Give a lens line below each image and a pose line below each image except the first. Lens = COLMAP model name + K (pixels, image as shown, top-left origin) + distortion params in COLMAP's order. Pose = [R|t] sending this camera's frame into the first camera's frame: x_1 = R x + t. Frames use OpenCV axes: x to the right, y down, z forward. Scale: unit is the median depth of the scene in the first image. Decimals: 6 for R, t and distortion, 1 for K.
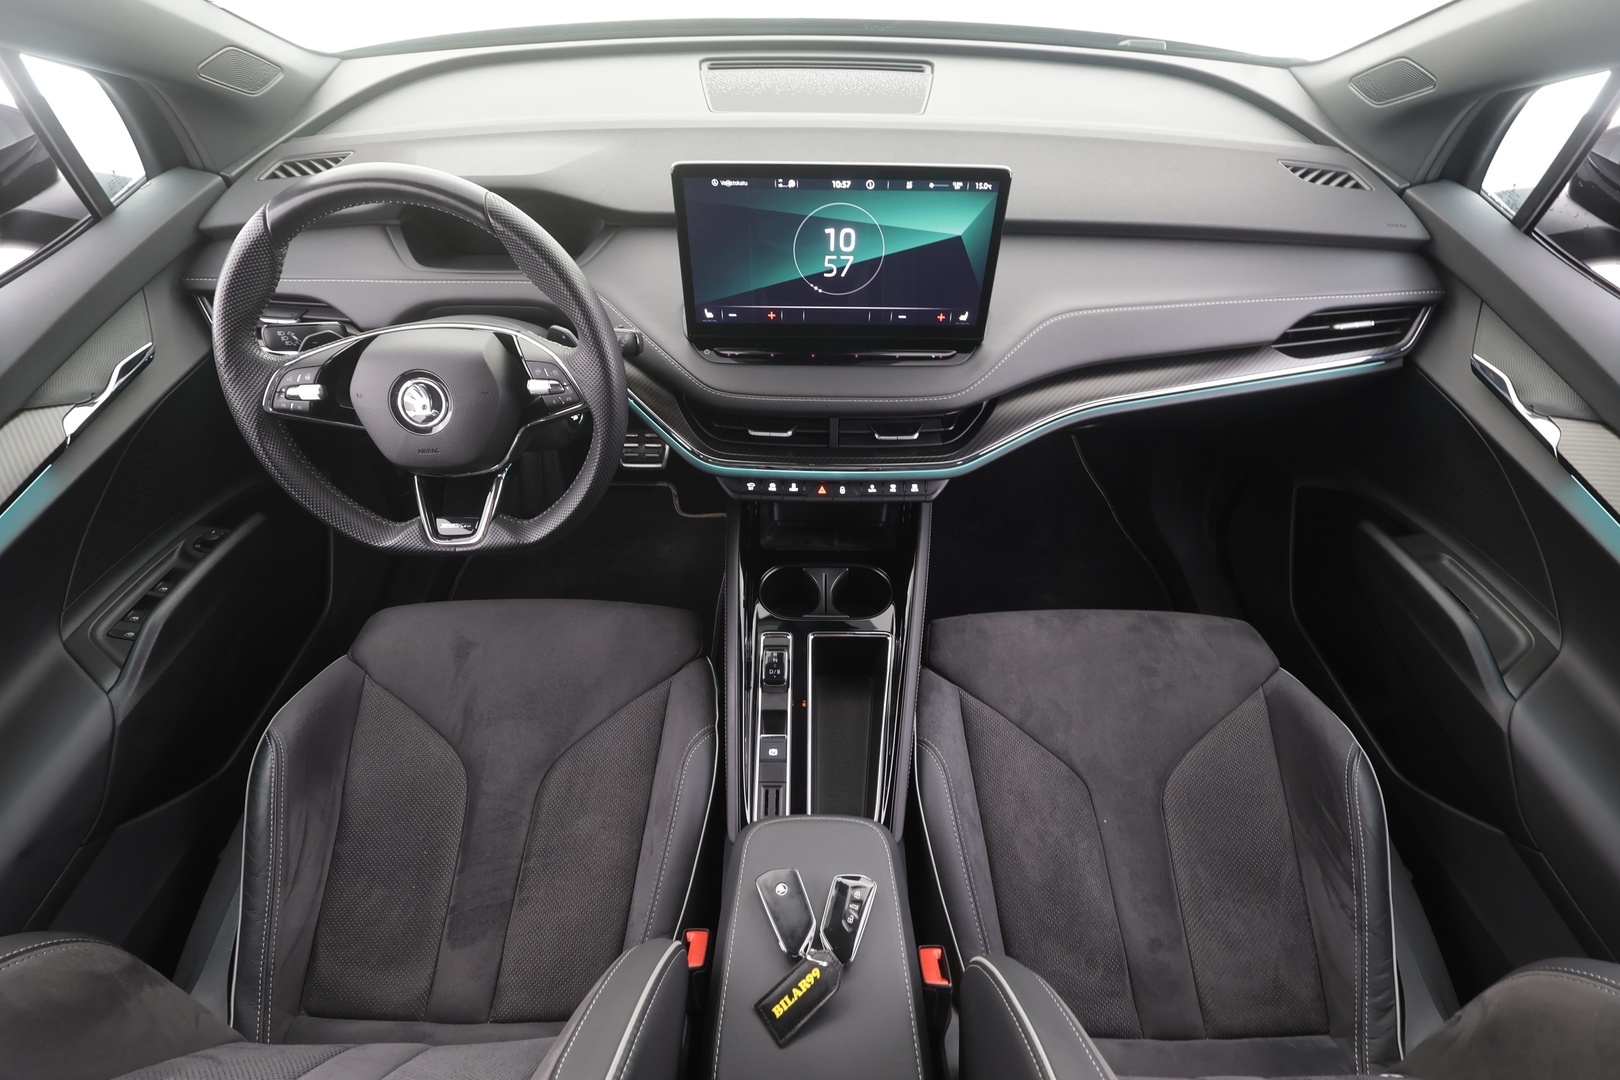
lens RADIAL K [[755.3, 0, 817.3], [0, 755.3, 544.7], [0, 0, 1]] dist [-0.007676, 0.003668]
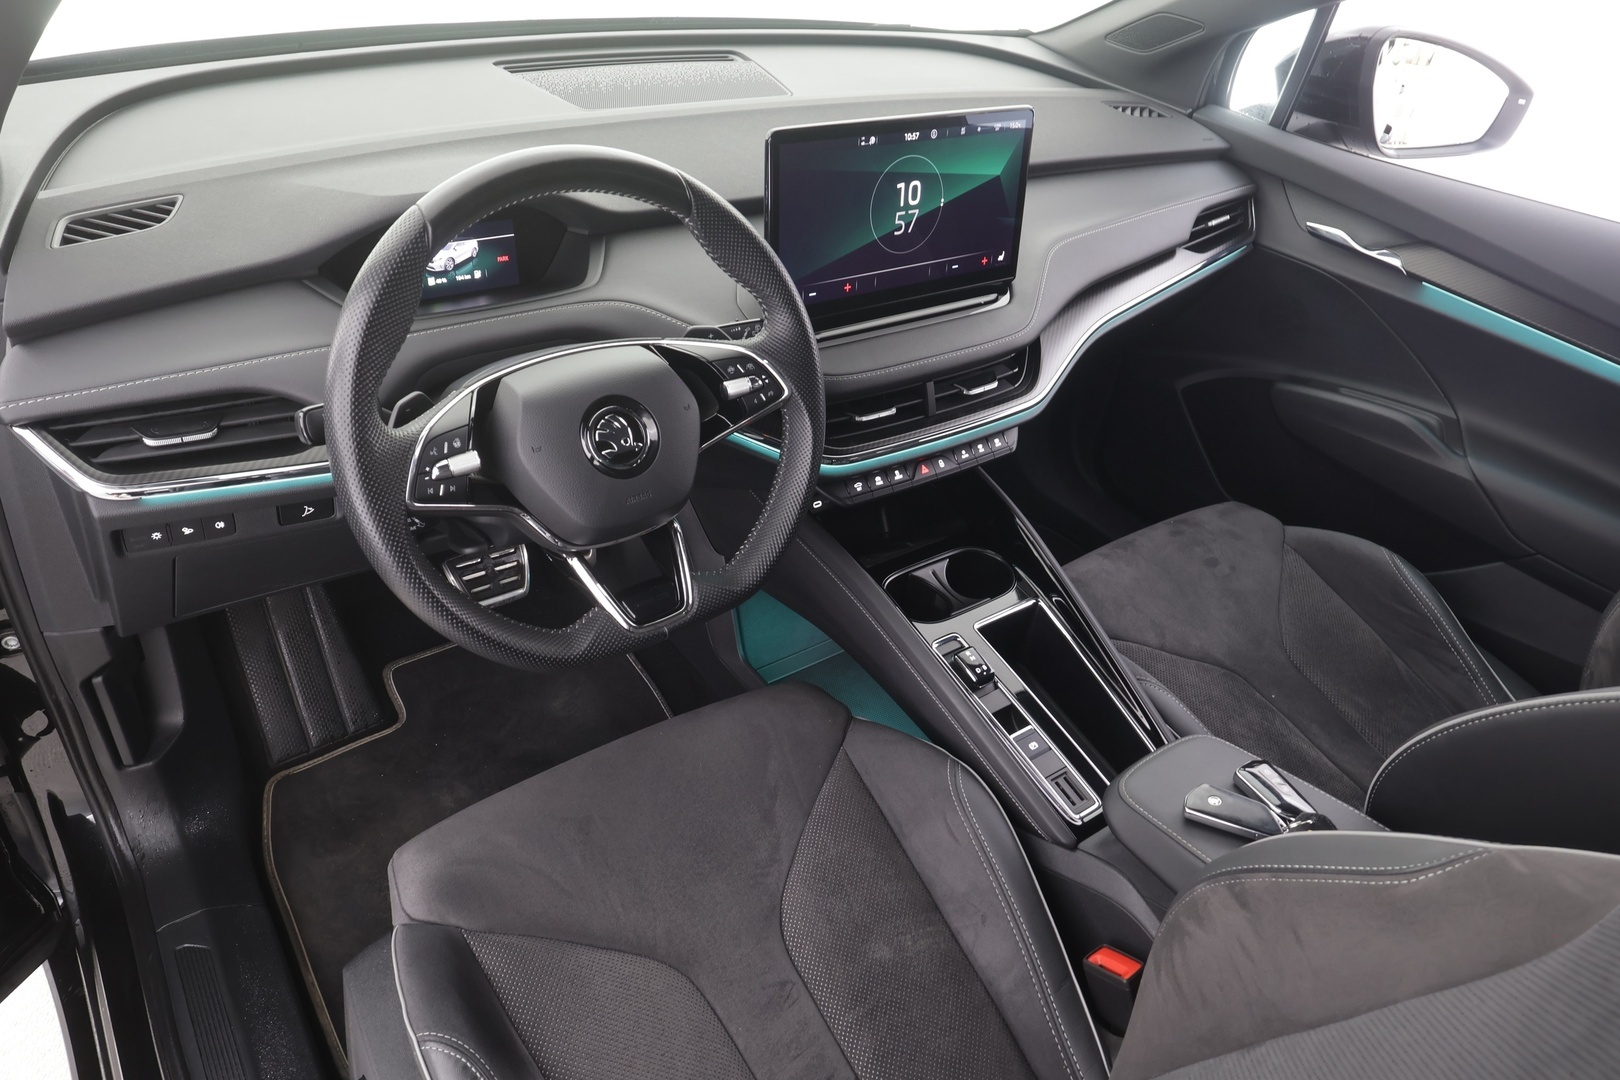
lens RADIAL K [[1078.2, 0, 814.7], [0, 1078.2, 542.2], [0, 0, 1]] dist [0.003119, 0.000731]
pose [[0.805807, -0.287581, 0.517660, -0.843594], [0.379946, 0.921590, -0.079457, 0.063693], [-0.454220, 0.260709, 0.851889, 0.000513]]
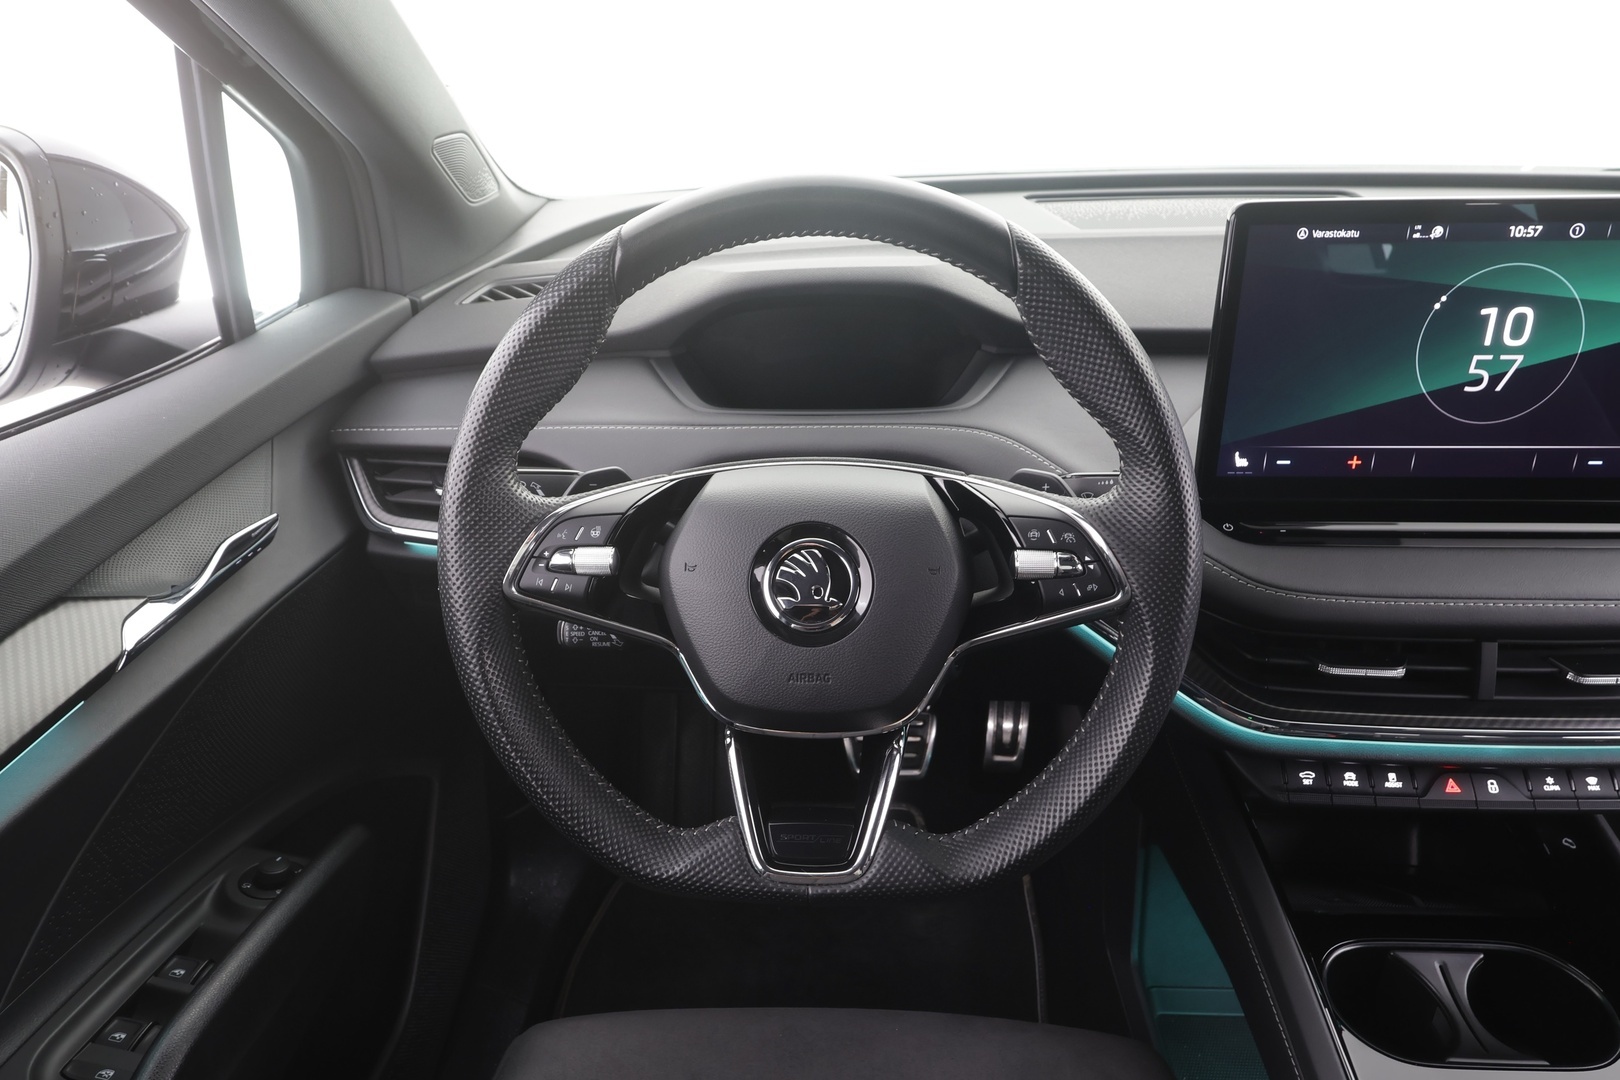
lens RADIAL K [[979.2, 0, 810.0], [0, 979.2, 543.6], [0, 0, 1]] dist [0.002249, -0.000230]
pose [[0.998661, -0.005832, -0.051408, -0.429492], [-0.013629, 0.928882, -0.370126, 0.030277], [0.049911, 0.370331, 0.927558, 0.319908]]
